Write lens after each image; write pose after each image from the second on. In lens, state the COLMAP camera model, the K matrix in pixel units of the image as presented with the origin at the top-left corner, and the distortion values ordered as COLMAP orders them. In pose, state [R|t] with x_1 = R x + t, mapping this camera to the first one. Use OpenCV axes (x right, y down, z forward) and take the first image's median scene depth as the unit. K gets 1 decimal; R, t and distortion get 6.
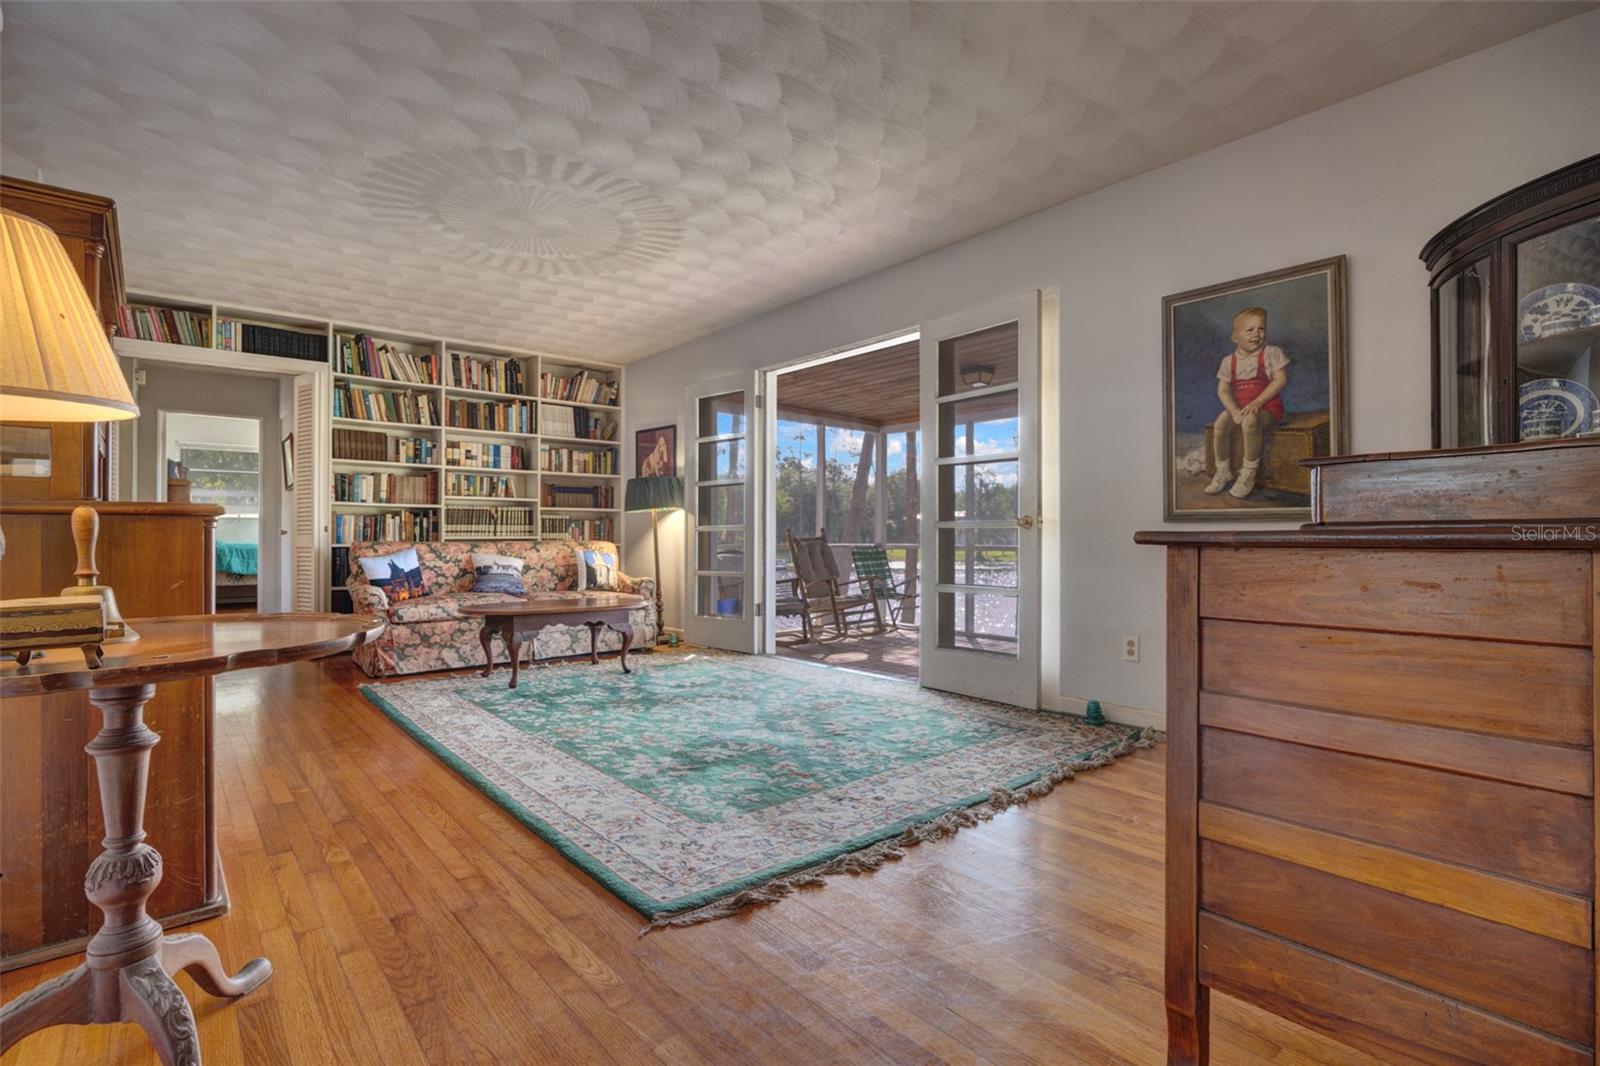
lens RADIAL K [[769.4, 0, 809.6], [0, 769.4, 527.1], [0, 0, 1]] dist [-0.008576, 0.000736]
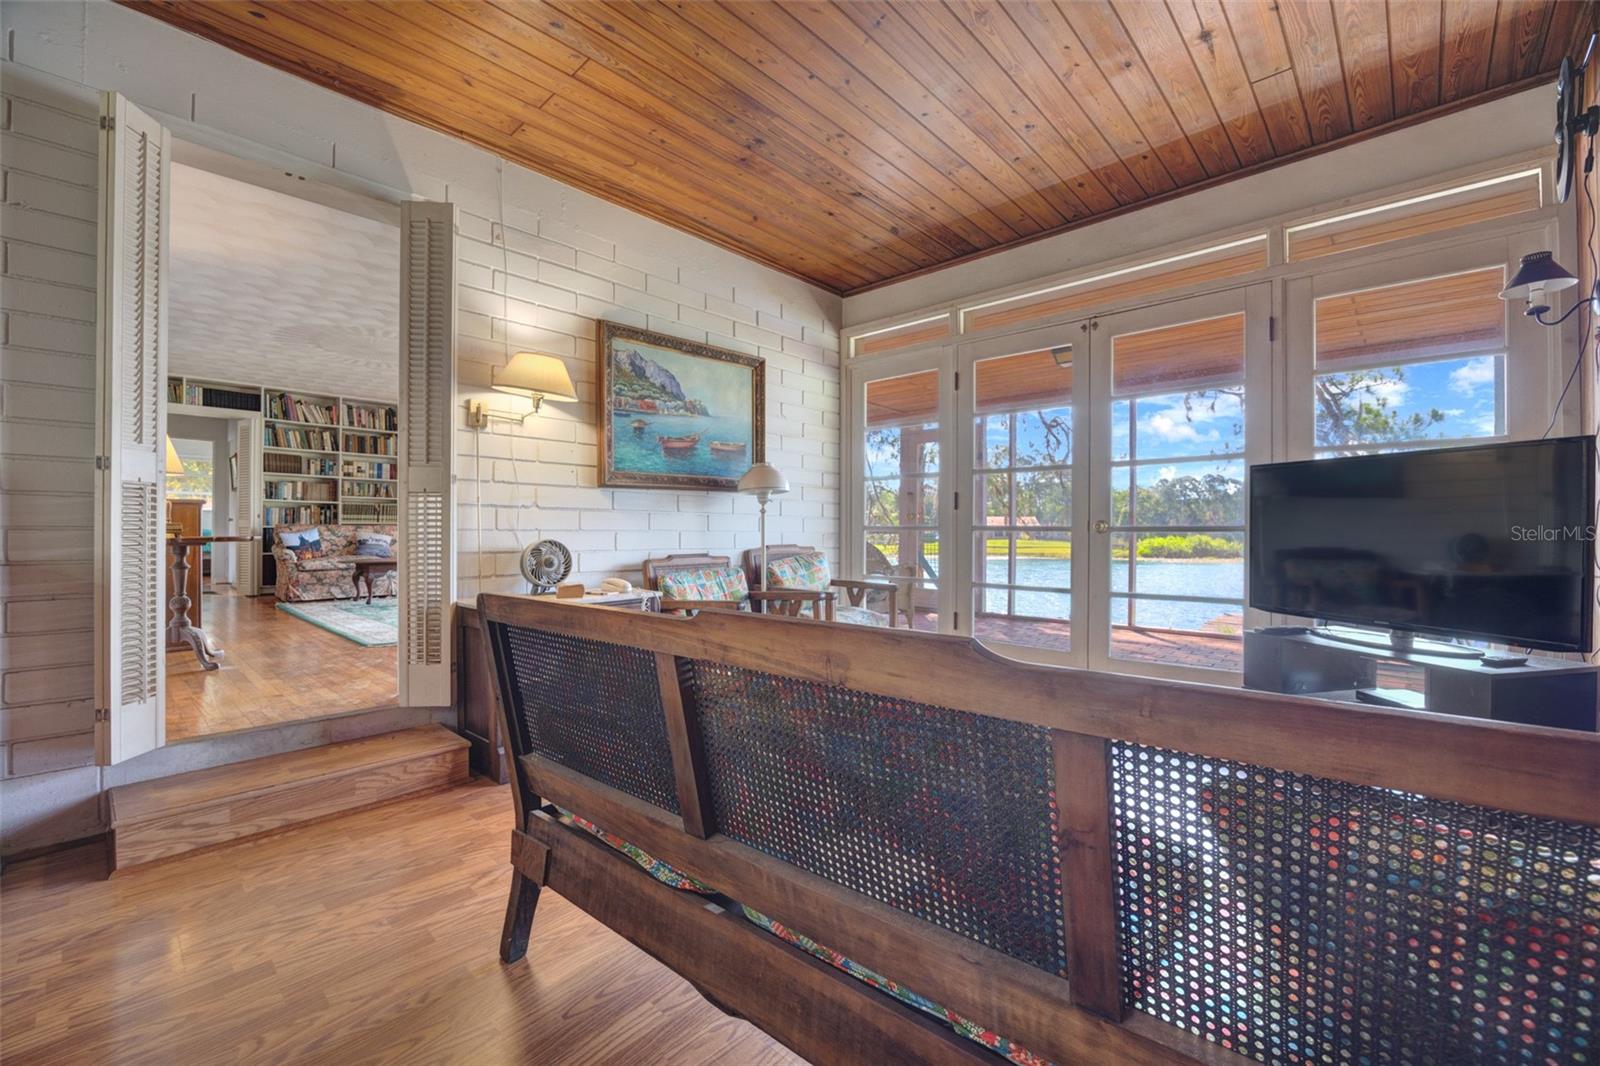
lens RADIAL K [[672.0, 0, 802.9], [0, 672.0, 527.3], [0, 0, 1]] dist [-0.009247, 0.000819]
pose [[0.994432, 0.005222, 0.105250, 0.367429], [-0.005686, 0.999975, 0.004111, 0.014144], [-0.105226, -0.004686, 0.994437, -0.529084]]
